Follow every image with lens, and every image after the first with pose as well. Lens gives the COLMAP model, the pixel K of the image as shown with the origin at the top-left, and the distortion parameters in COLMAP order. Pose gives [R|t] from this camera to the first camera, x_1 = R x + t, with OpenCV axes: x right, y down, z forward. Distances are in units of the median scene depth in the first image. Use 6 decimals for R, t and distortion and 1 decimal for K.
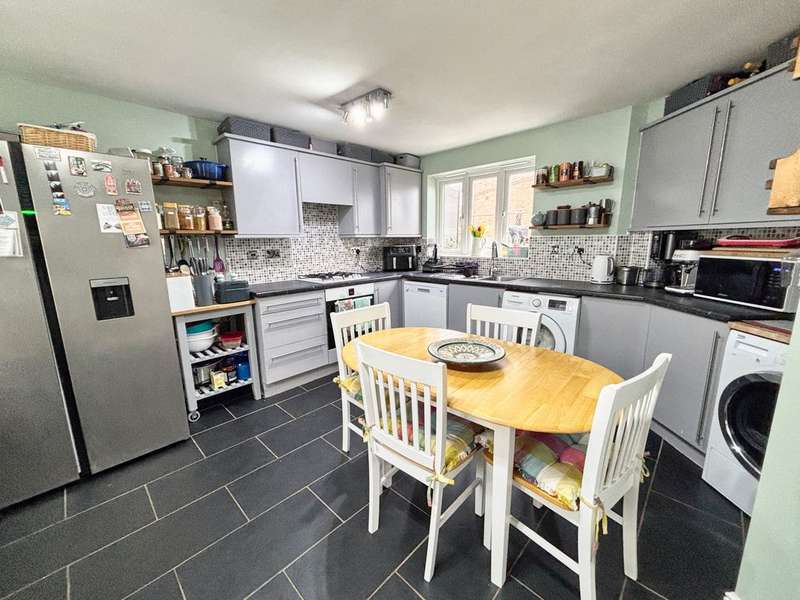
lens RADIAL K [[322.0, 0, 396.9], [0, 322.0, 300.1], [0, 0, 1]] dist [-0.000369, -0.000658]
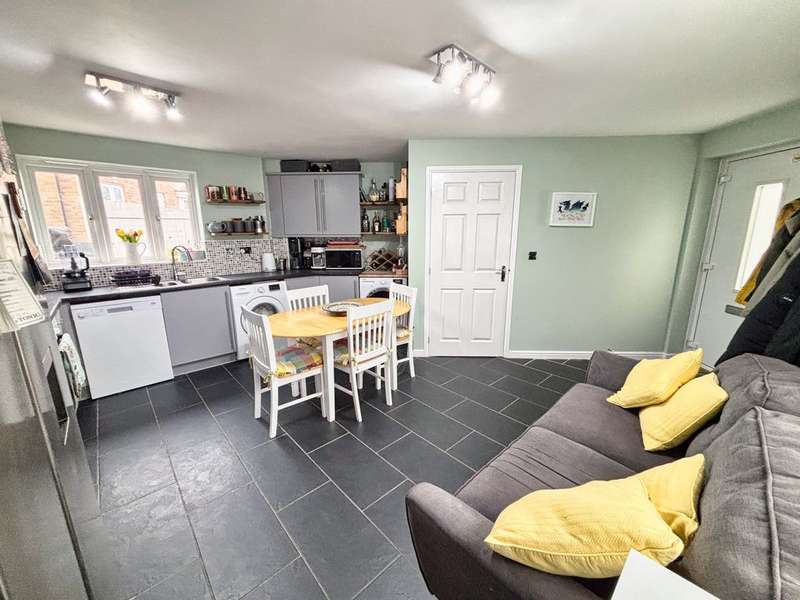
lens RADIAL K [[322.0, 0, 403.6], [0, 322.0, 301.6], [0, 0, 1]] dist [-0.000369, -0.000658]
pose [[0.035348, -0.205708, 0.977975, -0.904609], [0.189405, 0.962230, 0.195550, -0.096592], [-0.981263, 0.178321, 0.072976, 0.306619]]
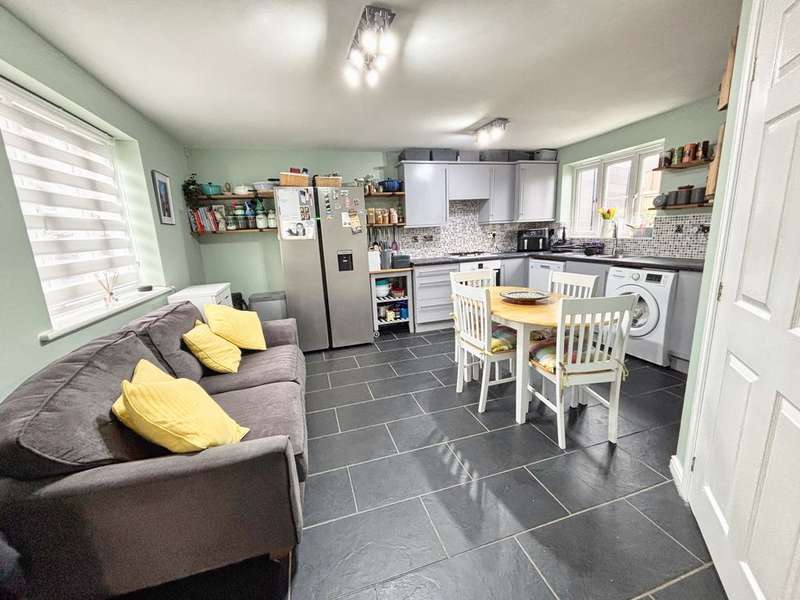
lens RADIAL K [[322.0, 0, 400.2], [0, 322.0, 301.6], [0, 0, 1]] dist [-0.000369, -0.000658]
pose [[0.876874, 0.075472, -0.474759, 0.248889], [-0.055237, 0.996876, 0.056449, 0.077628], [0.477537, -0.023274, 0.878303, -0.390612]]
